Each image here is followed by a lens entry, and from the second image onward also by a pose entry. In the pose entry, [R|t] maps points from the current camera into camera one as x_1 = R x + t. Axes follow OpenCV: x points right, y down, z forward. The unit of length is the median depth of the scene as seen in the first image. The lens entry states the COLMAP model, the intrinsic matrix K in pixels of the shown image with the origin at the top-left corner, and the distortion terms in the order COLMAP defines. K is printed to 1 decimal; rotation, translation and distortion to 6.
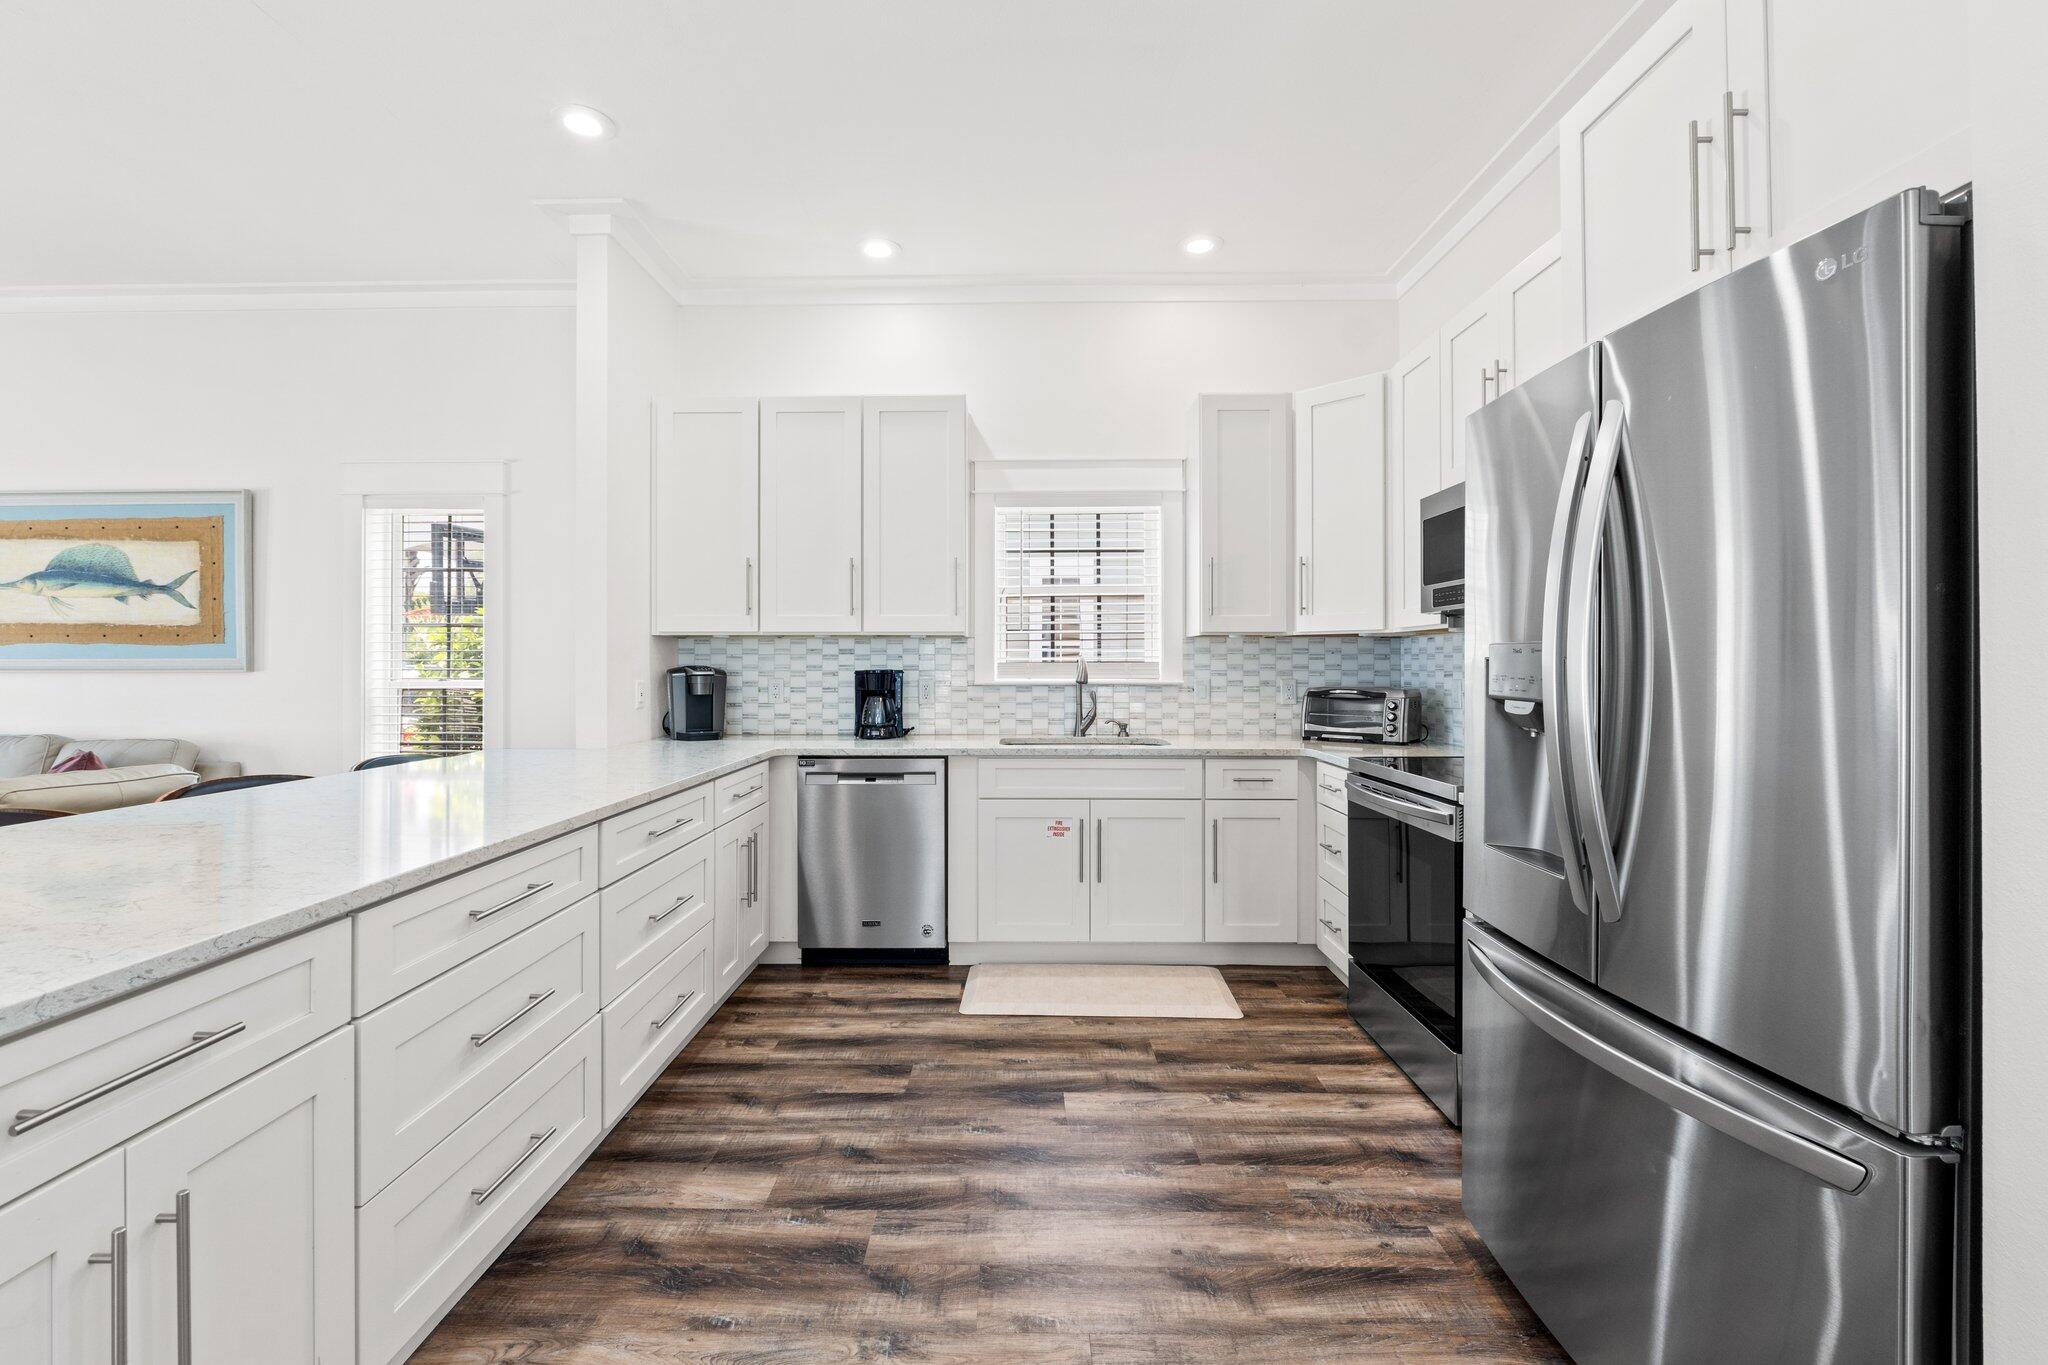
lens RADIAL K [[872.5, 0, 1010.2], [0, 872.5, 666.1], [0, 0, 1]] dist [-0.011081, 0.000025]
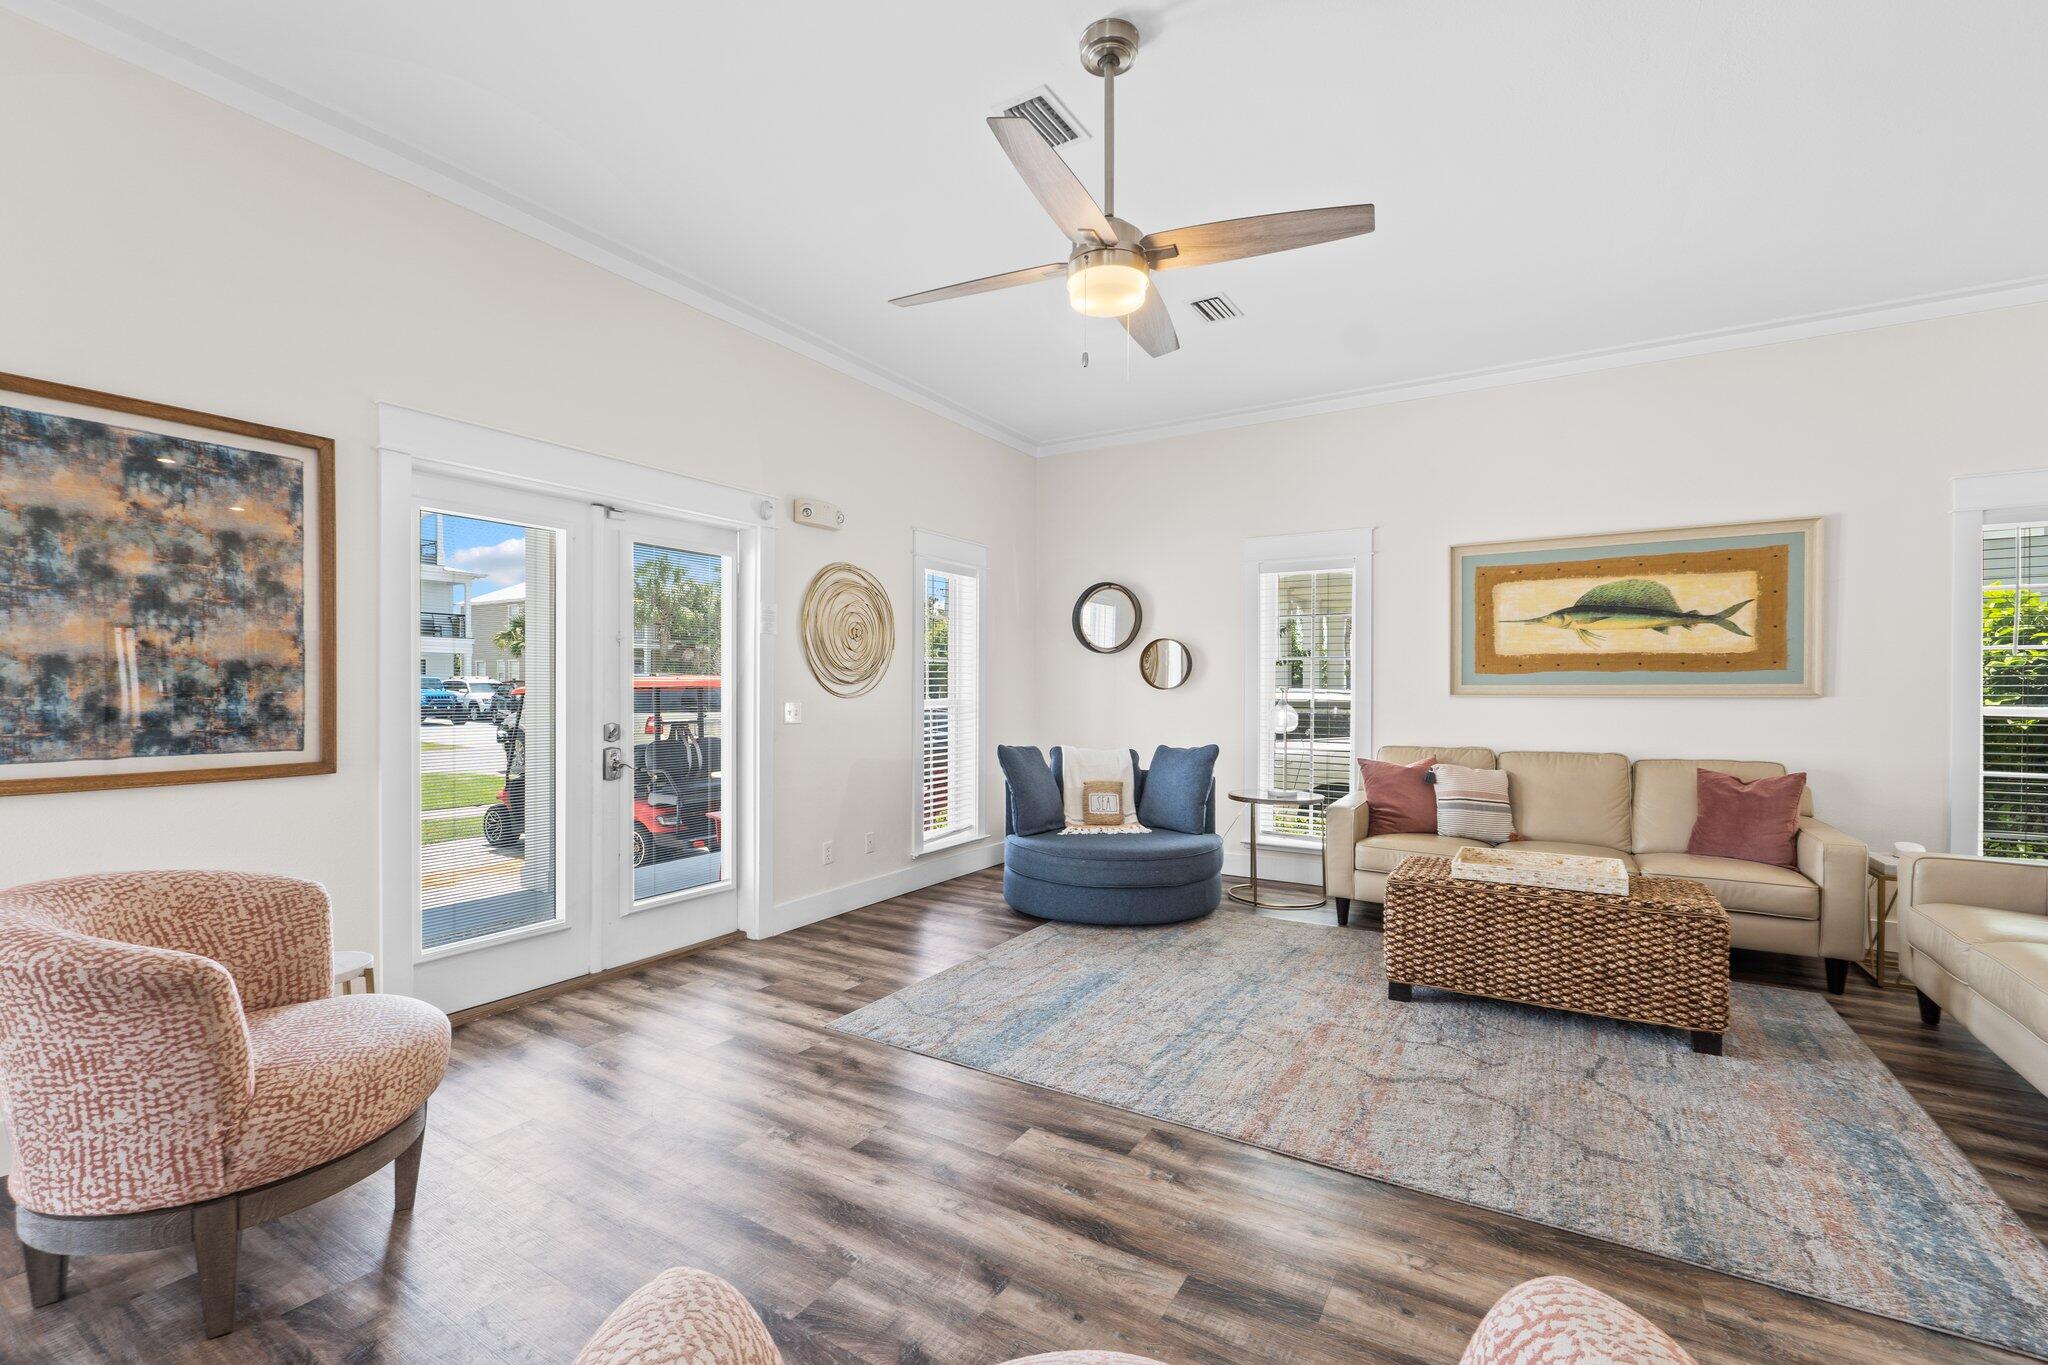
lens RADIAL K [[872.5, 0, 1007.9], [0, 872.5, 696.1], [0, 0, 1]] dist [-0.011081, 0.000025]
pose [[0.860445, 0.005314, -0.509516, -1.183140], [-0.003176, 0.999982, 0.005067, 0.002137], [0.509534, -0.002742, 0.860446, -0.341905]]
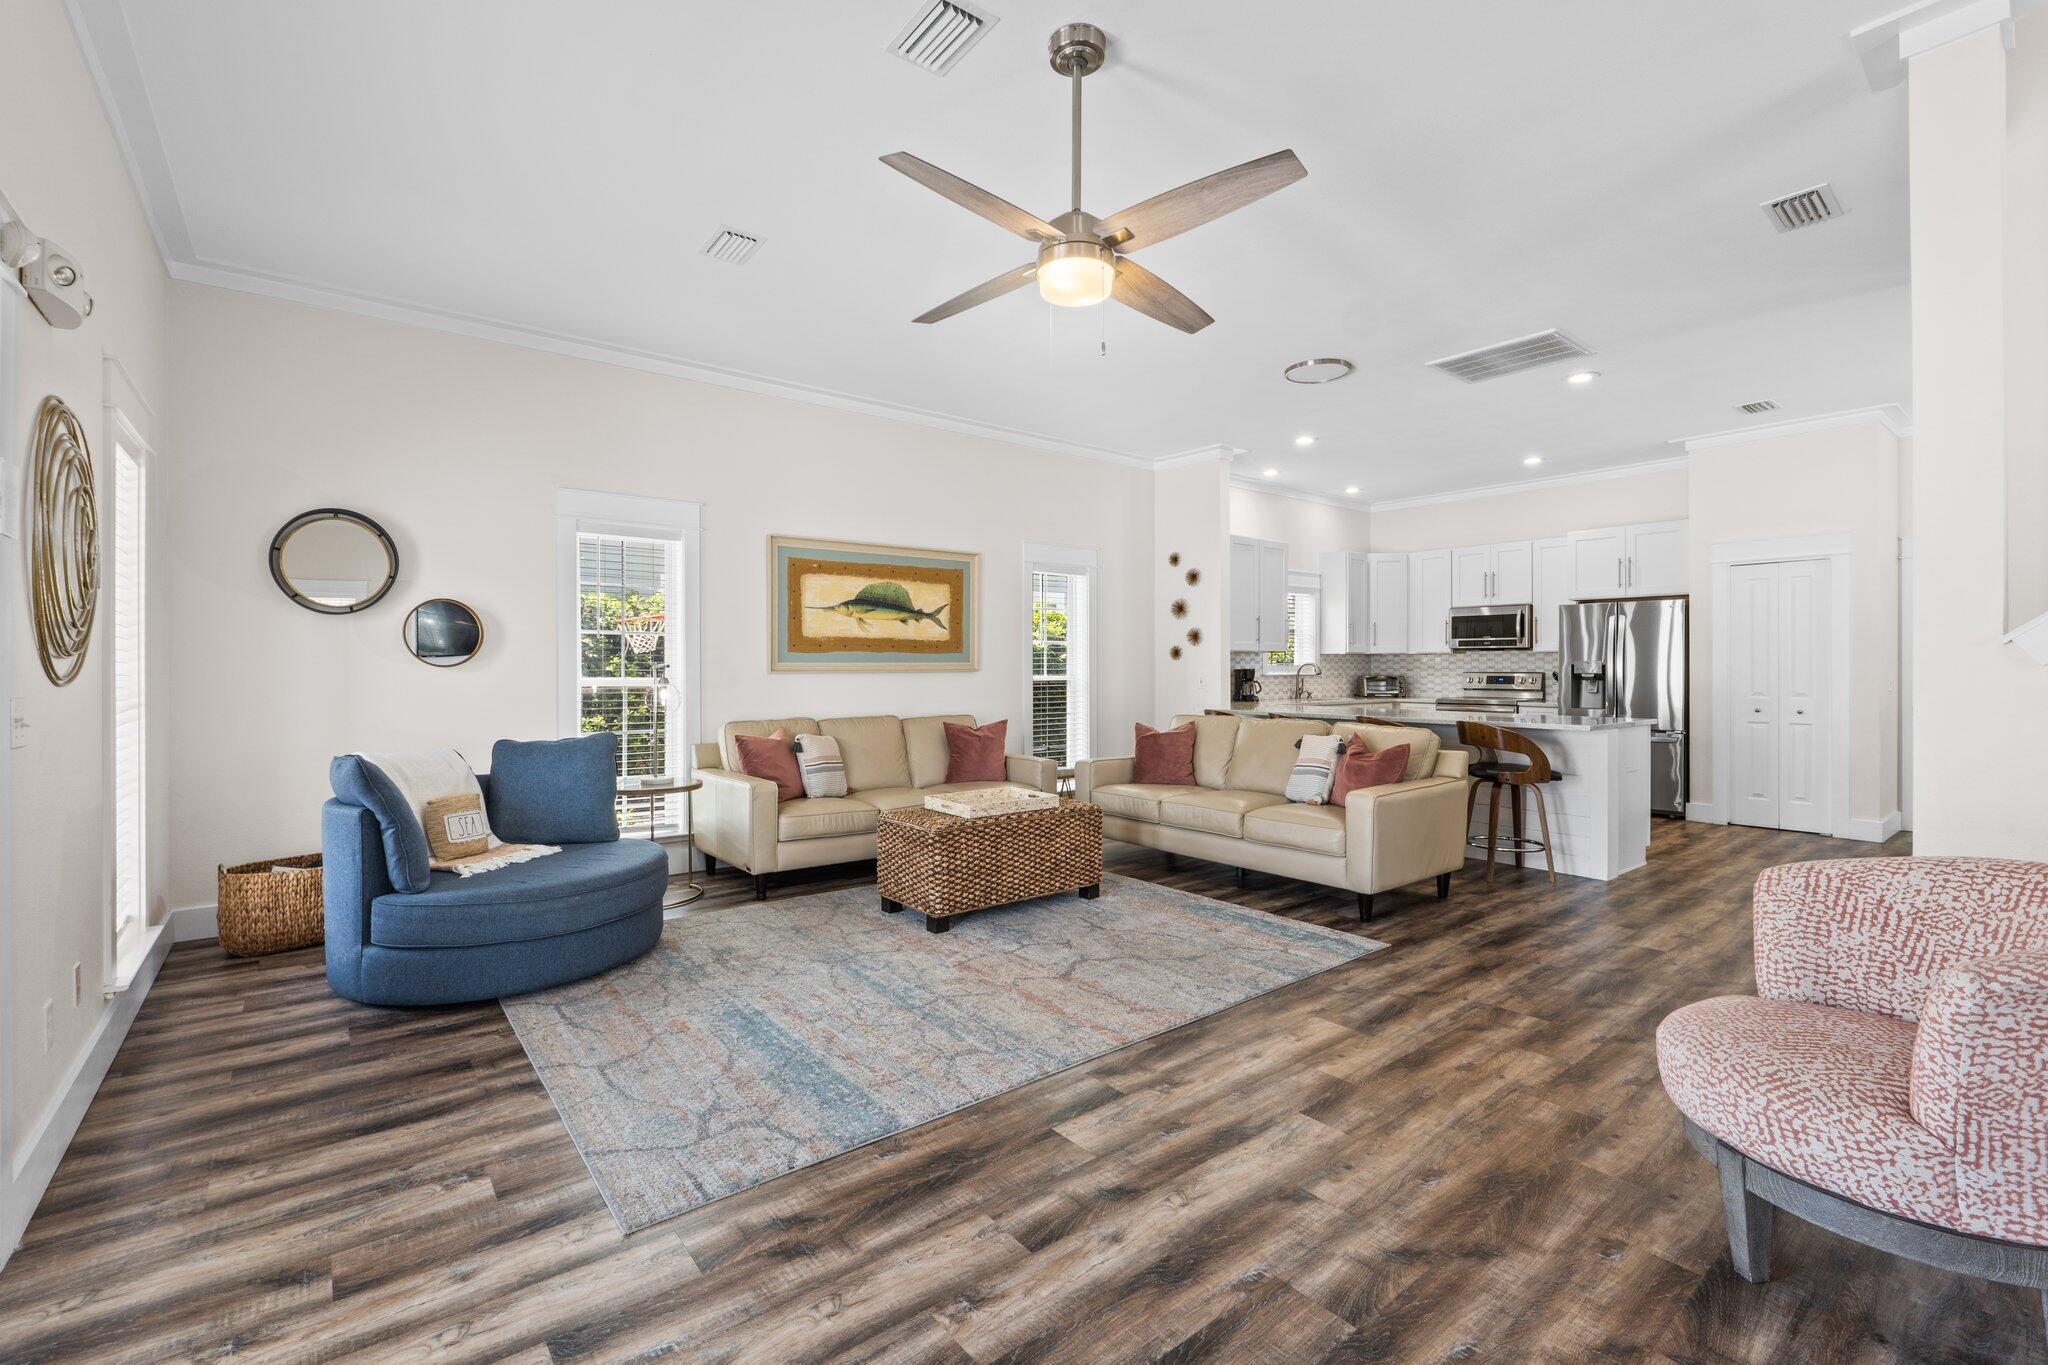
lens RADIAL K [[872.5, 0, 1022.3], [0, 872.5, 676.7], [0, 0, 1]] dist [-0.011081, 0.000025]
pose [[0.774578, -0.009065, 0.632414, -1.803785], [0.004119, 0.999948, 0.009288, 0.001512], [-0.632465, -0.004589, 0.774575, -0.252680]]
